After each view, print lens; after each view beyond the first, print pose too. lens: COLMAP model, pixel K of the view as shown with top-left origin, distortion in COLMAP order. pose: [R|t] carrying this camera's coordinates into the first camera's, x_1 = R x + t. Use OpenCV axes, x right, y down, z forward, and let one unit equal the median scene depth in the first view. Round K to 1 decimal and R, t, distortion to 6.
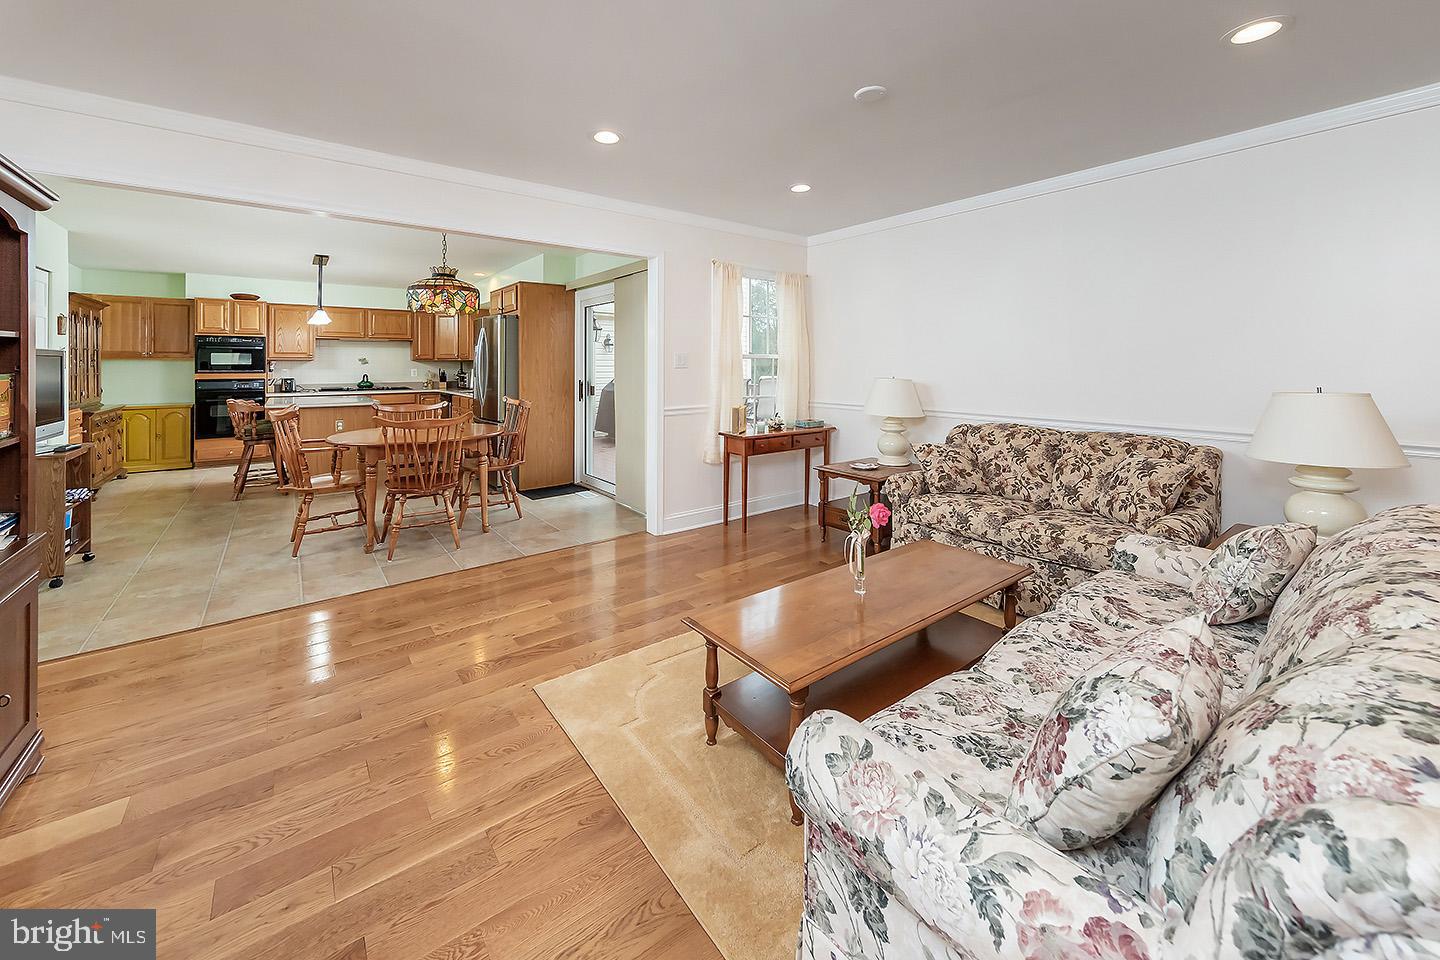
lens RADIAL K [[553.2, 0, 746.0], [0, 553.2, 361.8], [0, 0, 1]] dist [0.000543, -0.000074]
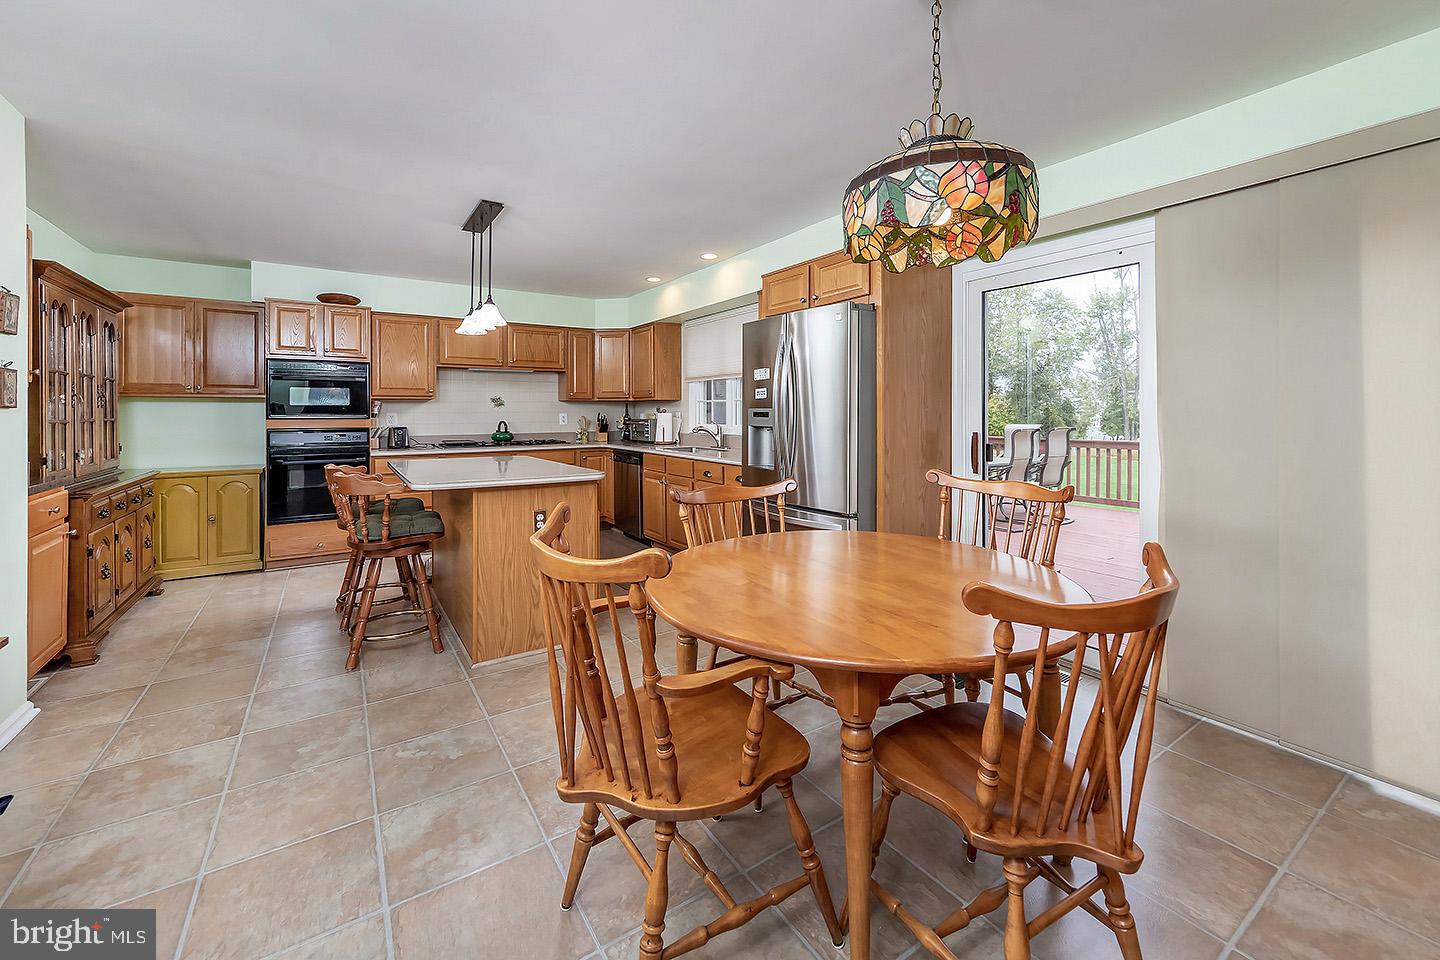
lens RADIAL K [[589.7, 0, 763.0], [0, 589.7, 413.0], [0, 0, 1]] dist [0.003740, -0.000140]
pose [[0.997947, -0.000411, -0.064042, -0.362594], [0.000871, 0.999974, 0.007160, 0.008874], [0.064038, -0.007201, 0.997921, 0.341191]]
